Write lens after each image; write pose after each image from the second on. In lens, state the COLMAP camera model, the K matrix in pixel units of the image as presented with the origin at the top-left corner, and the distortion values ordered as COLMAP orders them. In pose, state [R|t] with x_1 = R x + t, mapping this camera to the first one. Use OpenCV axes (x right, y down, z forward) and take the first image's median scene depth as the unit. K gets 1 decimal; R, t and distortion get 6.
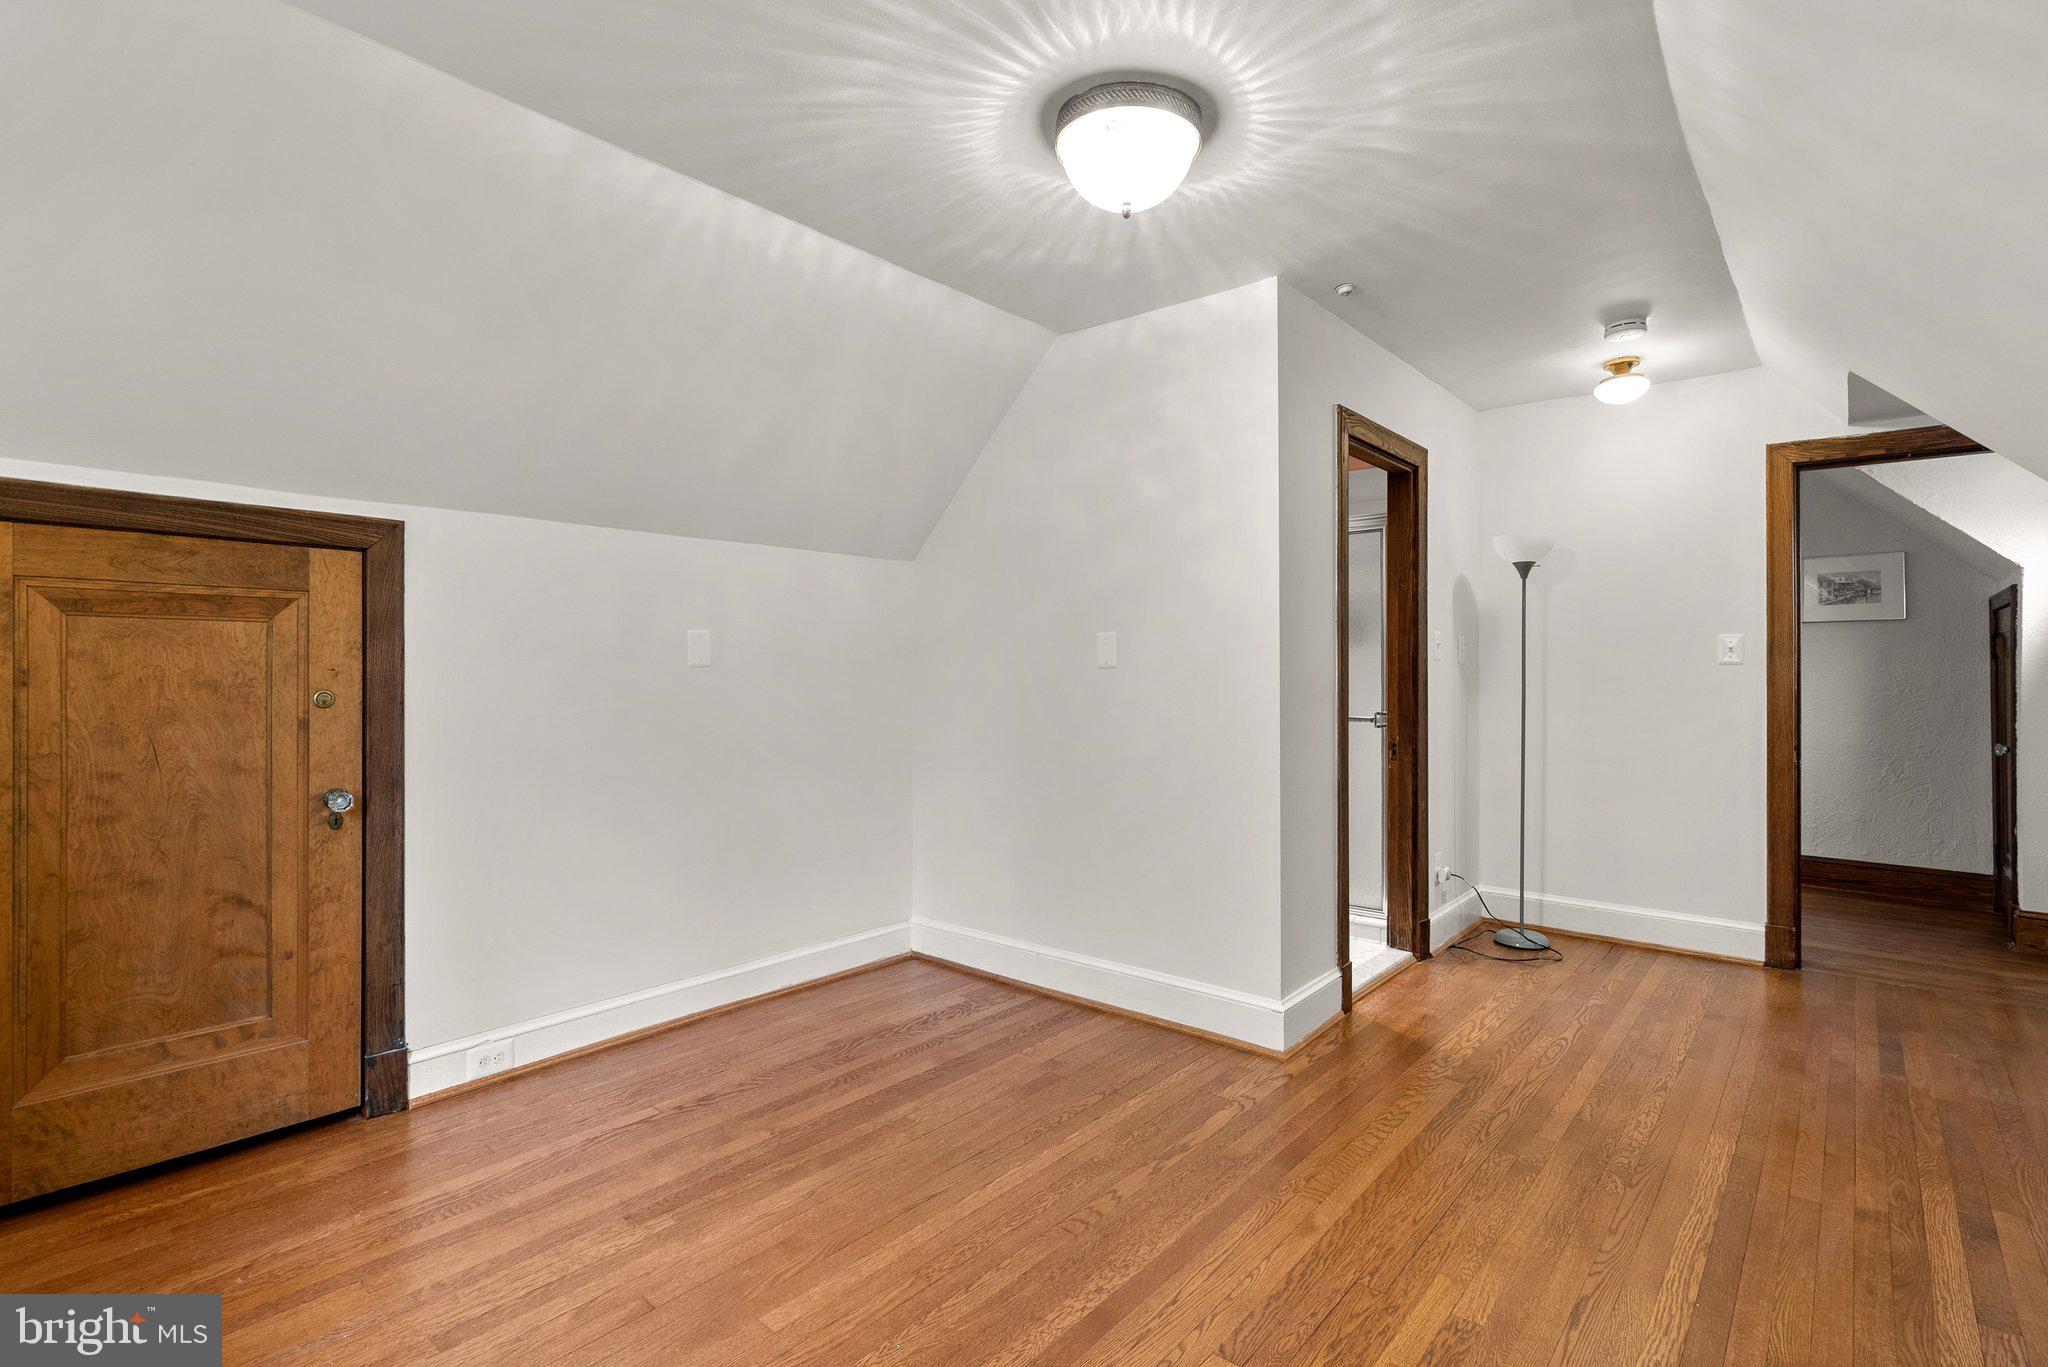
lens RADIAL K [[976.2, 0, 1026.0], [0, 976.2, 690.3], [0, 0, 1]] dist [-0.001596, 0.000045]
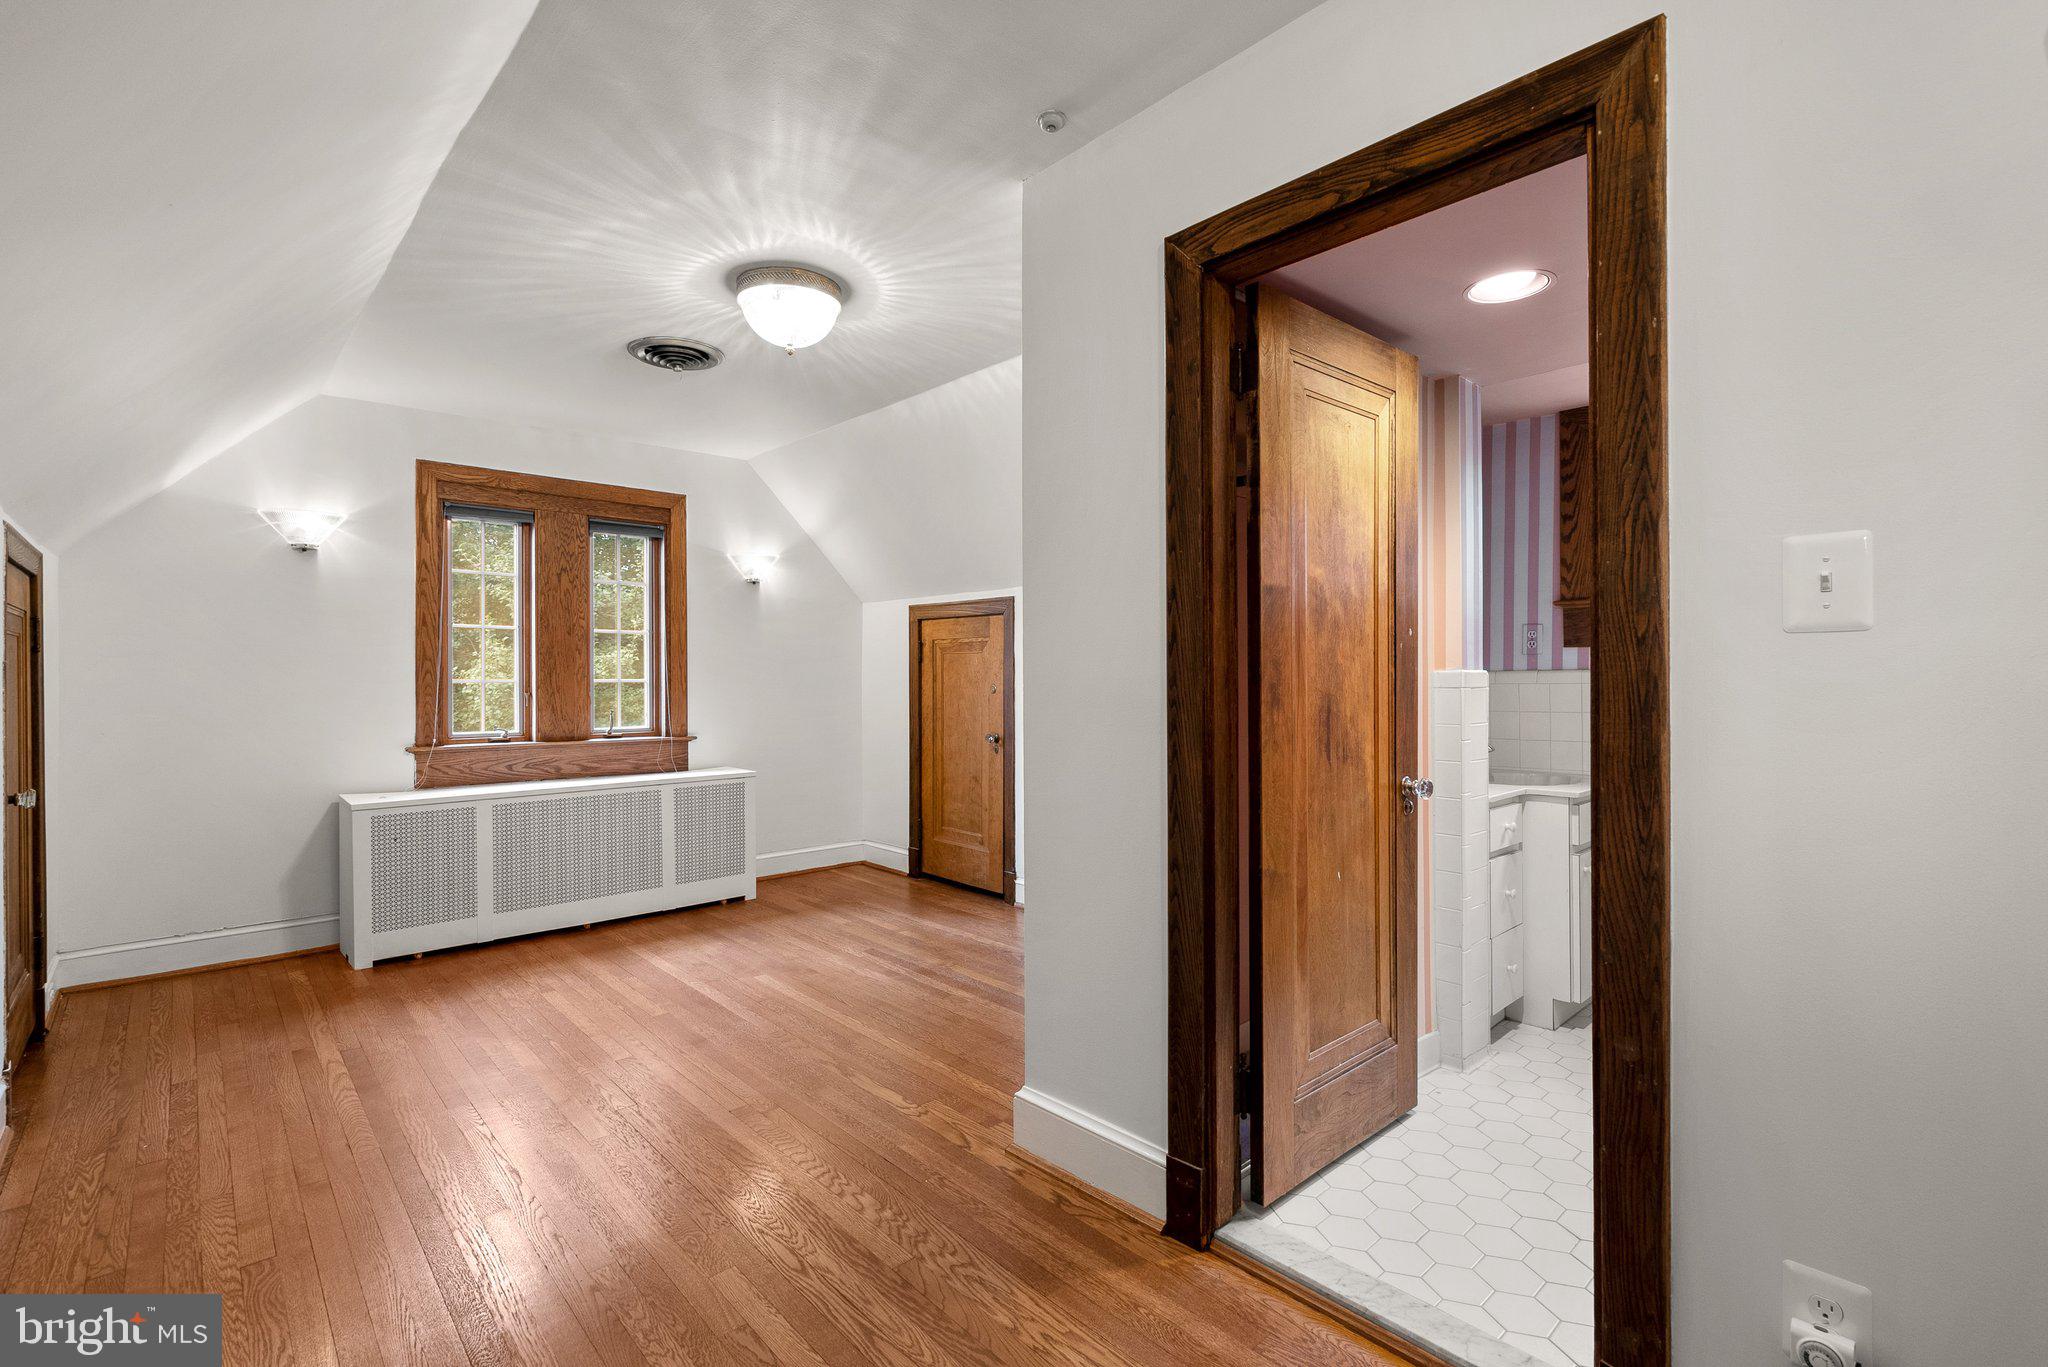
lens RADIAL K [[941.1, 0, 1019.4], [0, 941.1, 697.7], [0, 0, 1]] dist [0.000844, 0.000785]
pose [[-0.137578, 0.021000, -0.990268, 1.296316], [-0.014776, 0.999620, 0.023251, -0.021086], [0.990381, 0.017831, -0.137215, 1.394260]]
